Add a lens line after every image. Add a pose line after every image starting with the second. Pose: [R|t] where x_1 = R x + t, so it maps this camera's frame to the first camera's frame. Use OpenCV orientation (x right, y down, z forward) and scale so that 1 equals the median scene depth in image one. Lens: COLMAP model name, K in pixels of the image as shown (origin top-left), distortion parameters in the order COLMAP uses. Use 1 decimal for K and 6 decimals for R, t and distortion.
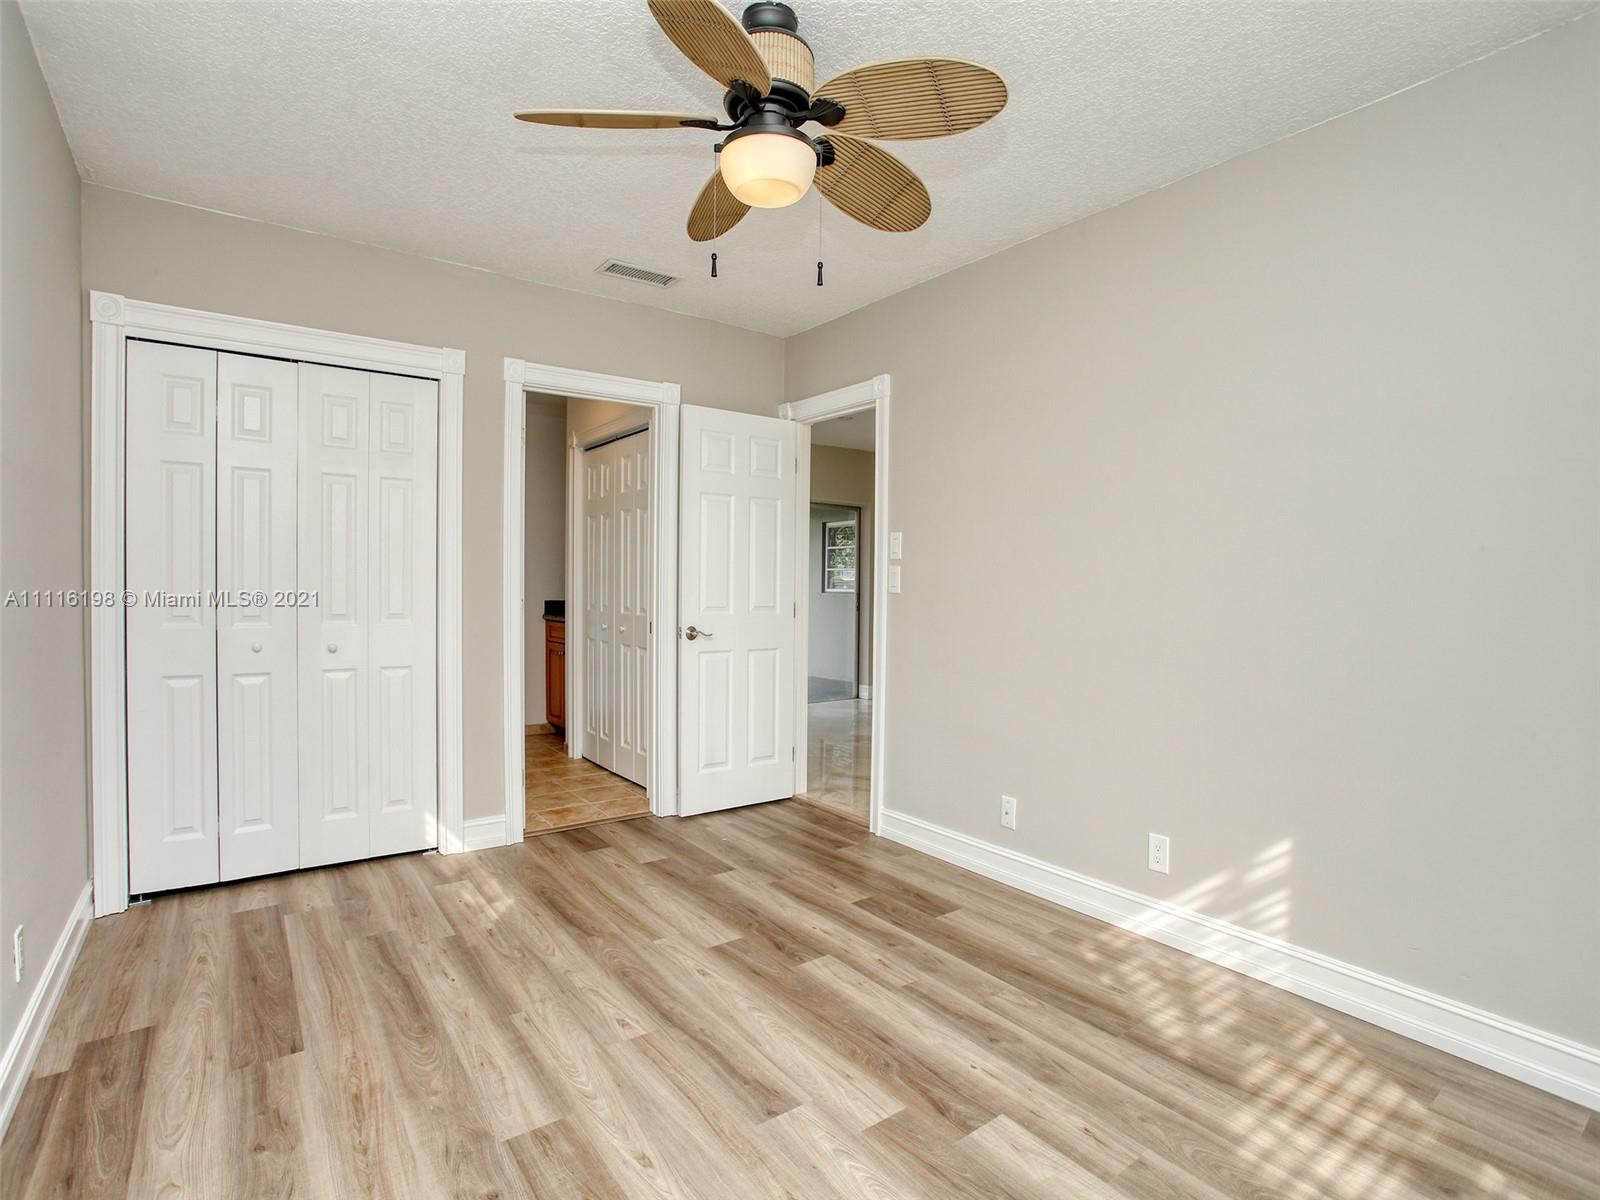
lens RADIAL K [[799.8, 0, 791.9], [0, 799.8, 598.6], [0, 0, 1]] dist [-0.070674, 0.027409]
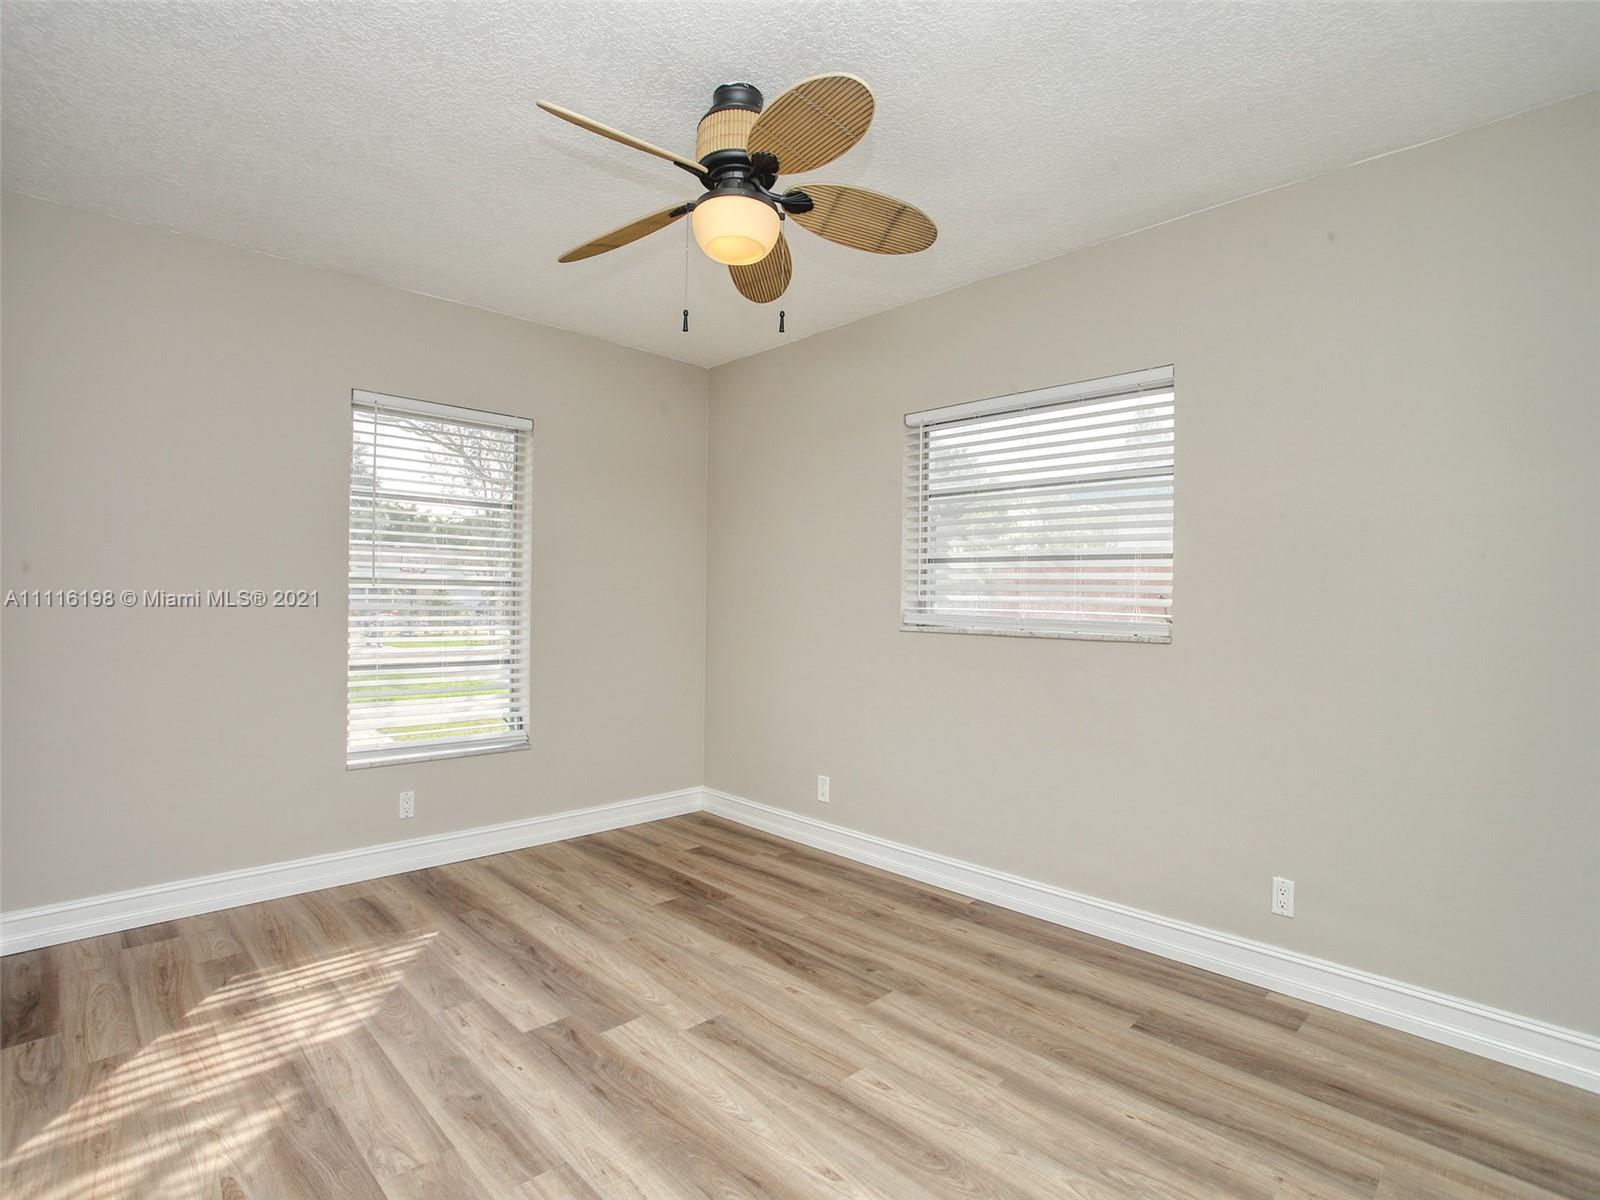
lens RADIAL K [[799.8, 0, 791.9], [0, 799.8, 598.6], [0, 0, 1]] dist [-0.070674, 0.027409]
pose [[-0.990227, -0.022959, -0.137564, 0.032323], [-0.025699, 0.999504, 0.018177, -0.052216], [0.137079, 0.021534, -0.990326, 2.074530]]
